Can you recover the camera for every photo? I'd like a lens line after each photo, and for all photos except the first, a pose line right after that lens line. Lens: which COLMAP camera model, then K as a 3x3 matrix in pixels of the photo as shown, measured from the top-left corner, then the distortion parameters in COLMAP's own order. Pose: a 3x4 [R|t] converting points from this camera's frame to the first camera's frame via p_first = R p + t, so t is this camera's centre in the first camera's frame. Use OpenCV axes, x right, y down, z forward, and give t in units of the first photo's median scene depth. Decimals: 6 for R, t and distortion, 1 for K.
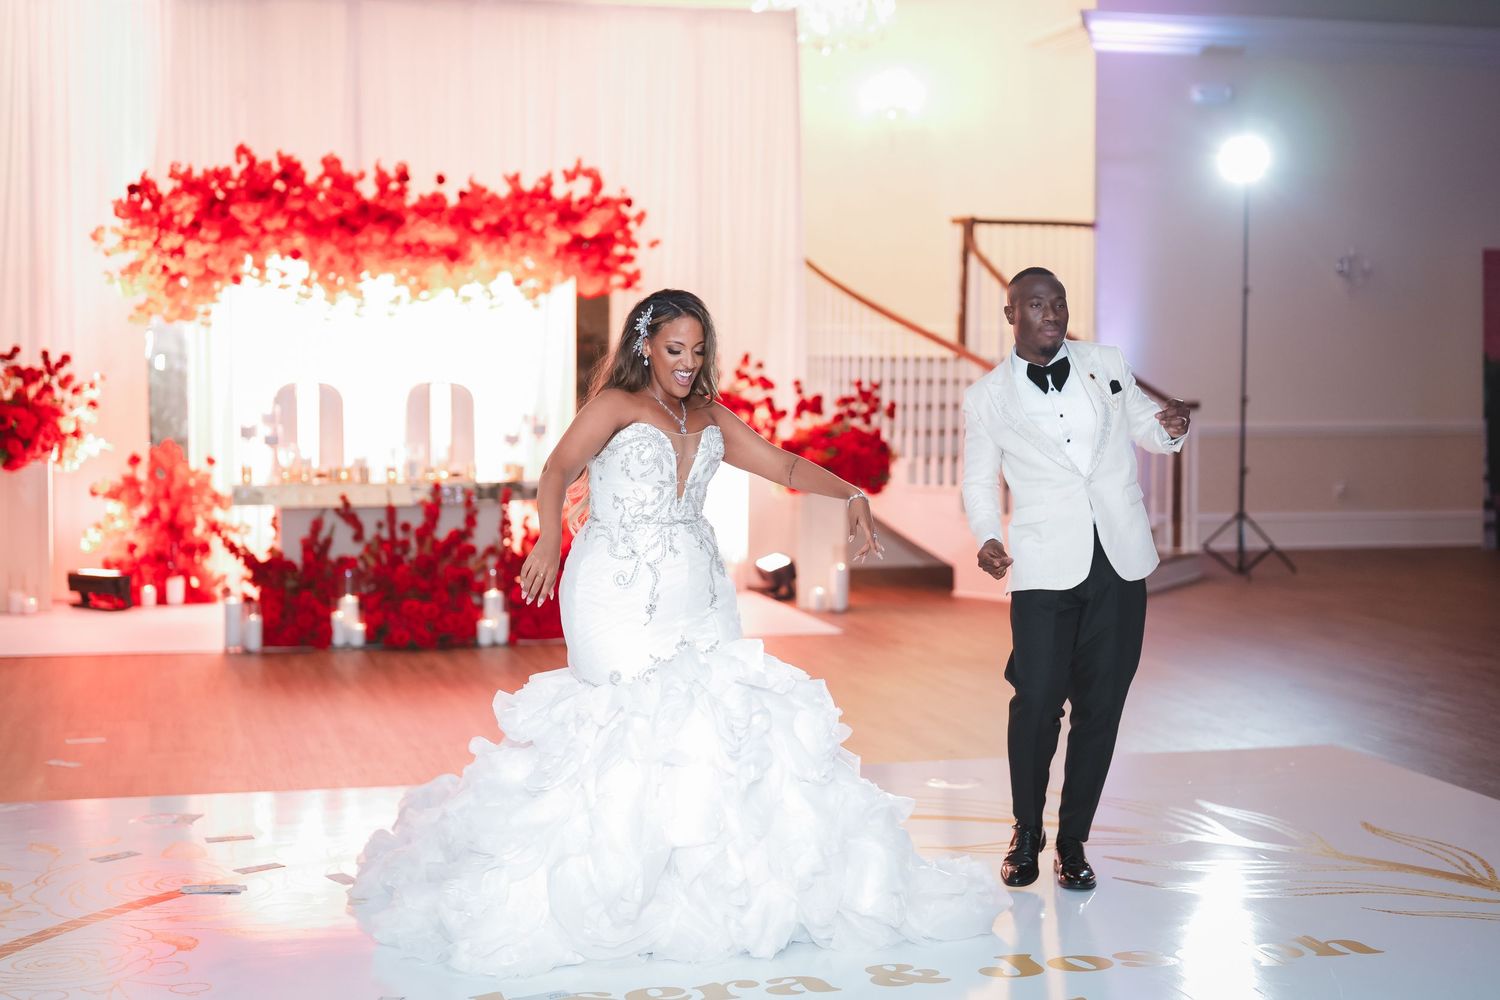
lens RADIAL K [[2073.2, 0, 727.0], [0, 2073.2, 495.8], [0, 0, 1]] dist [0.012152, 0.000000]
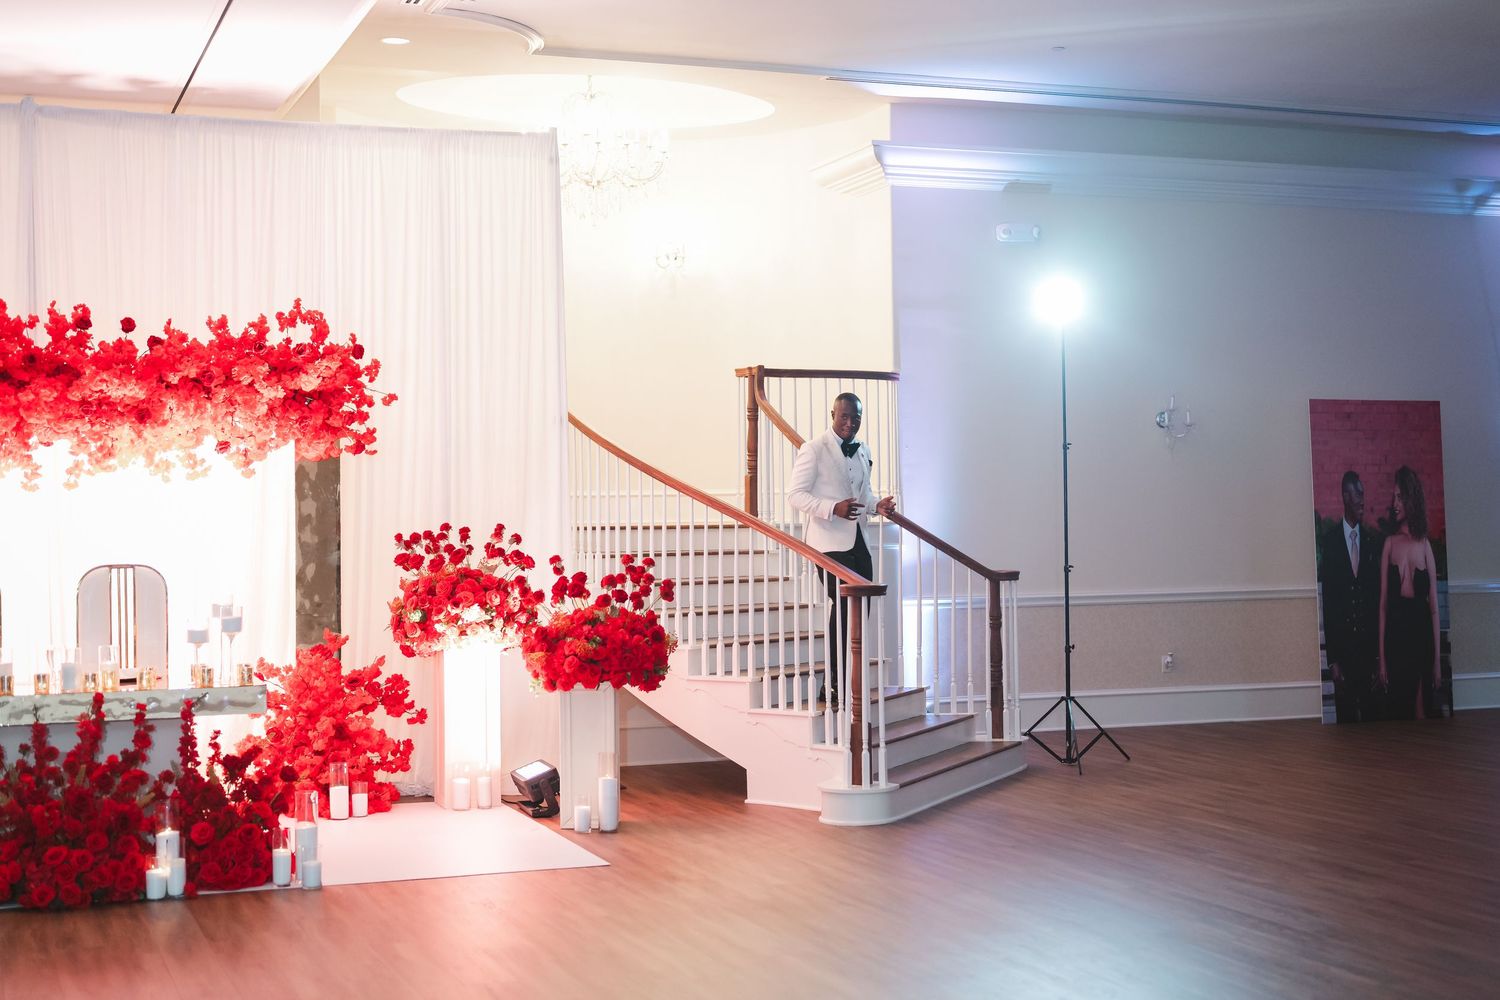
lens RADIAL K [[2073.2, 0, 743.0], [0, 2073.2, 486.7], [0, 0, 1]] dist [0.012152, 0.000000]
pose [[0.994738, -0.013723, 0.101525, 0.023866], [0.022037, 0.996452, -0.081233, -0.013350], [-0.100050, 0.083042, 0.991511, 0.146162]]
